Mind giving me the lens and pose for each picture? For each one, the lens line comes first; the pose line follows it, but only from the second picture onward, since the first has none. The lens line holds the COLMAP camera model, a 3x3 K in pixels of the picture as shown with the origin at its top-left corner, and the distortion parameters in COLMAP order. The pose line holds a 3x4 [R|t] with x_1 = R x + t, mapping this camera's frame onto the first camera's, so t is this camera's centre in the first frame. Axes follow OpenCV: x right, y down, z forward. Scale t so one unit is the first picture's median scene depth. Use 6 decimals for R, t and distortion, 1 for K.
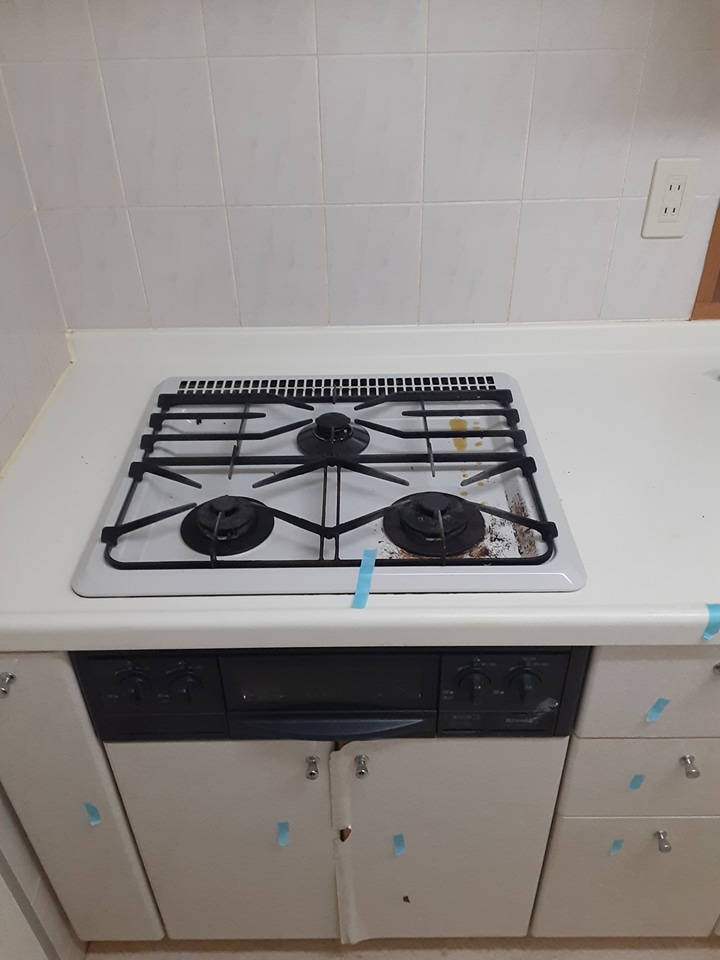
lens RADIAL K [[771.4, 0, 347.9], [0, 771.4, 483.2], [0, 0, 1]] dist [0.006140, -0.002891]
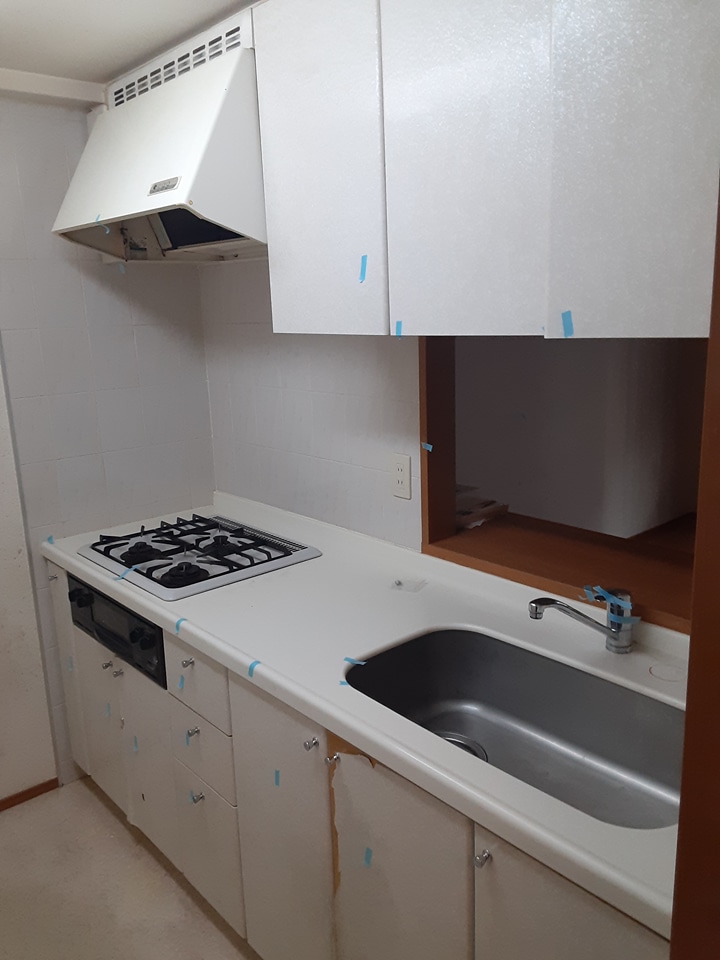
lens RADIAL K [[771.4, 0, 347.9], [0, 771.4, 483.2], [0, 0, 1]] dist [0.006140, -0.002891]
pose [[0.655280, 0.172754, -0.735367, 1.651836], [-0.428471, 0.886743, -0.173491, 0.001423], [0.622110, 0.428768, 0.655085, -0.217258]]
